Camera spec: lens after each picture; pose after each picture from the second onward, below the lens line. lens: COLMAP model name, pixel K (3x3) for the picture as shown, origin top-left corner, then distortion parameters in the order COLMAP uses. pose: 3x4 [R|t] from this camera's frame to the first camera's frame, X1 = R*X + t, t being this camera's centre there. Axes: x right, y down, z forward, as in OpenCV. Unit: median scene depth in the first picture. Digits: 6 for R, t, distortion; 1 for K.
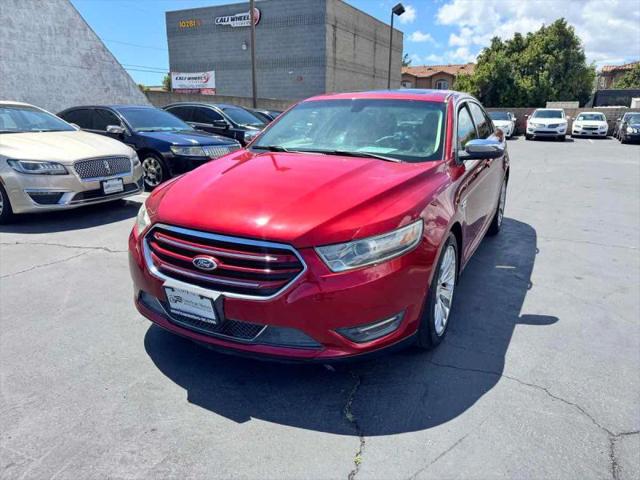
lens RADIAL K [[451.7, 0, 320.1], [0, 451.7, 241.4], [0, 0, 1]] dist [0.031556, -0.030345]
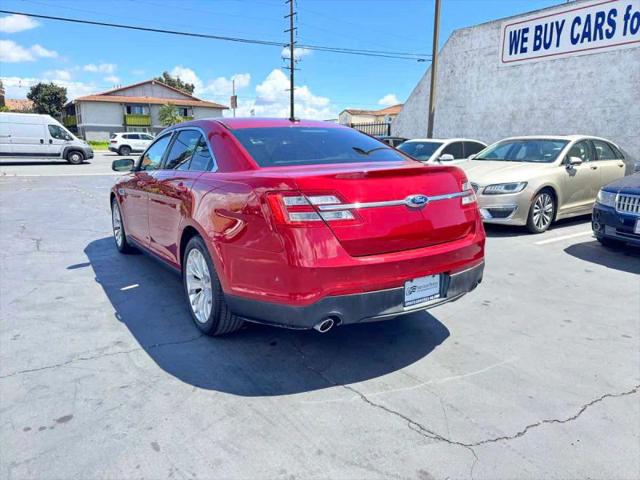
lens RADIAL K [[451.7, 0, 316.9], [0, 451.7, 239.0], [0, 0, 1]] dist [0.031556, -0.030345]
pose [[-0.491635, 0.171495, -0.853748, 0.399563], [-0.242396, 0.914715, 0.323326, -0.181658], [0.836385, 0.365904, -0.408136, 0.652744]]
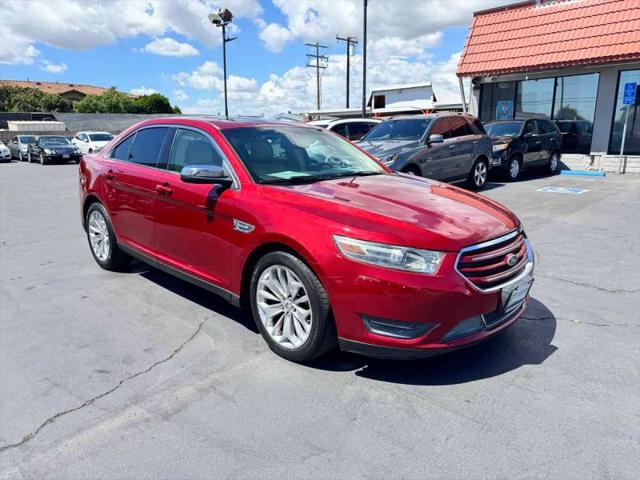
lens RADIAL K [[451.7, 0, 320.8], [0, 451.7, 241.9], [0, 0, 1]] dist [0.031556, -0.030345]
pose [[0.296475, -0.234057, 0.925916, -0.311922], [0.274751, 0.949421, 0.152024, -0.066947], [-0.914666, 0.209325, 0.345787, 0.207070]]
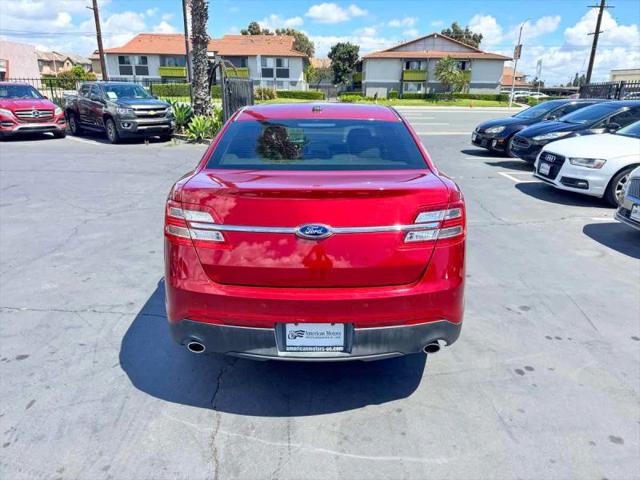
lens RADIAL K [[451.7, 0, 321.2], [0, 451.7, 238.3], [0, 0, 1]] dist [0.031556, -0.030345]
pose [[-0.890240, 0.120095, -0.439374, 0.246690], [-0.141535, 0.843930, 0.517446, -0.234474], [0.432943, 0.522838, -0.734303, 0.738462]]
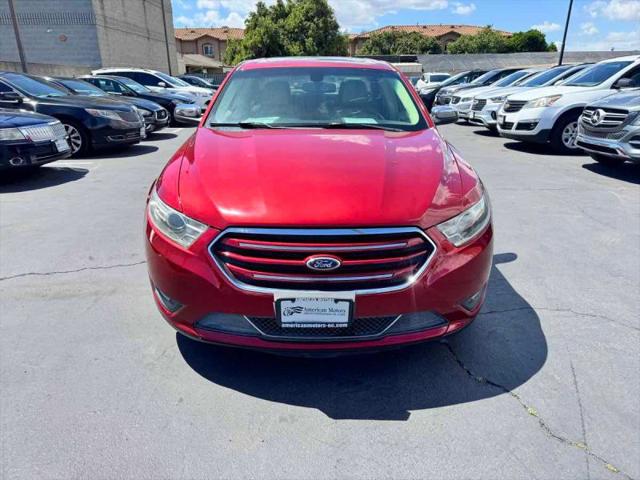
lens RADIAL K [[451.7, 0, 318.9], [0, 451.7, 236.9], [0, 0, 1]] dist [0.031556, -0.030345]
pose [[0.881974, -0.168376, 0.440195, -0.127462], [0.141122, 0.985500, 0.094203, -0.017144], [-0.449674, -0.020964, 0.892947, 0.044661]]
